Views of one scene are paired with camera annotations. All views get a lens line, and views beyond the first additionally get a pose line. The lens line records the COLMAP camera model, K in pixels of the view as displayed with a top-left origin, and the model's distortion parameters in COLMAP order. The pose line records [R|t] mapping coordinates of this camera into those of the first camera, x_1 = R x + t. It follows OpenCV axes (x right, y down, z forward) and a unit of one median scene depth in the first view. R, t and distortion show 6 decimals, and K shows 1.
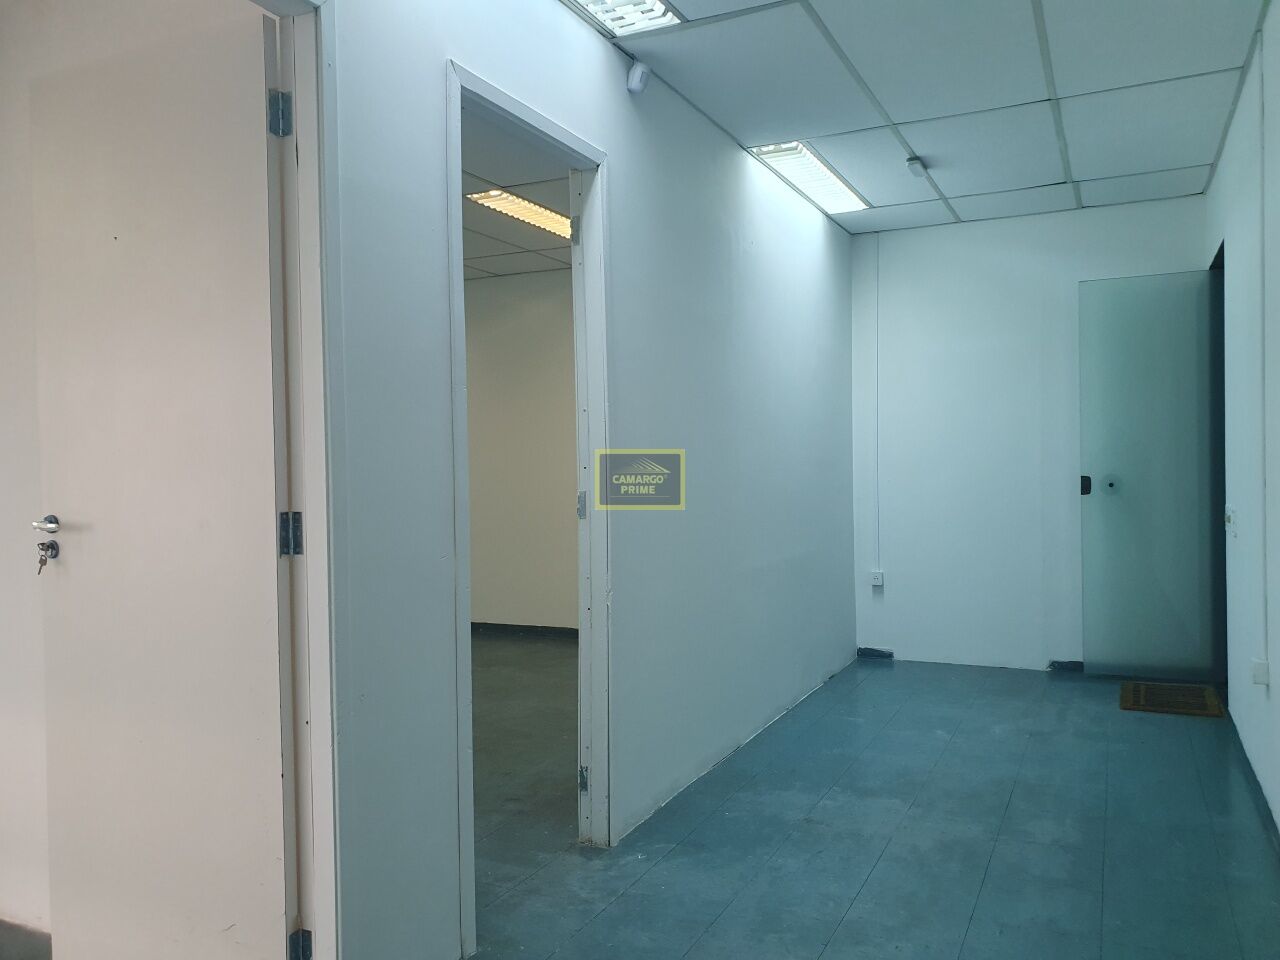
lens RADIAL K [[972.9, 0, 640.0], [0, 972.9, 480.0], [0, 0, 1]] dist [0.010552, 0.008862]
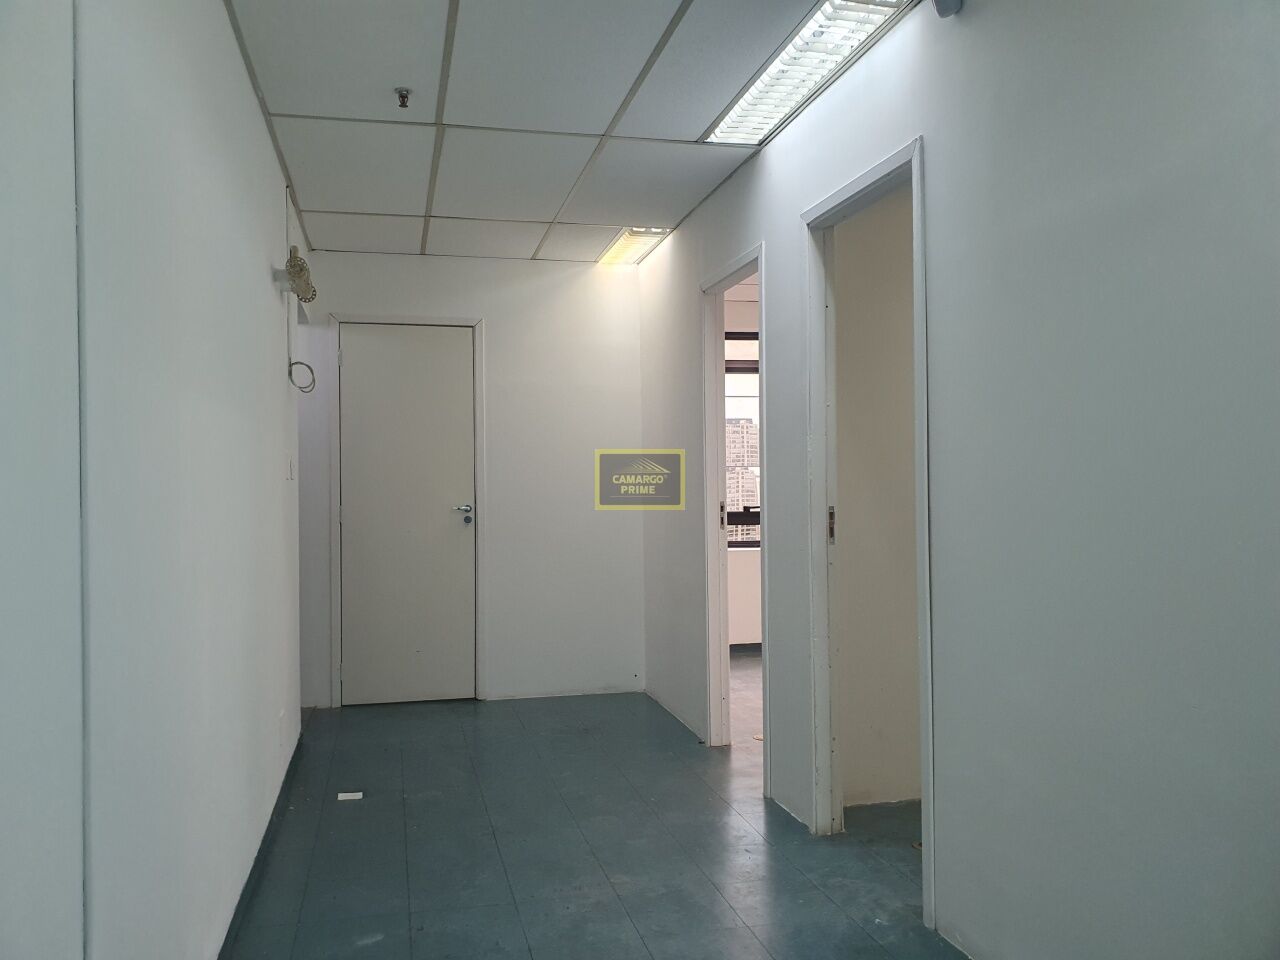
lens RADIAL K [[972.9, 0, 640.0], [0, 972.9, 480.0], [0, 0, 1]] dist [0.010552, 0.008862]
pose [[-0.756677, 0.017948, -0.653543, 0.814191], [0.013850, 0.999839, 0.011423, -0.042406], [0.653643, -0.000408, -0.756803, 1.657850]]
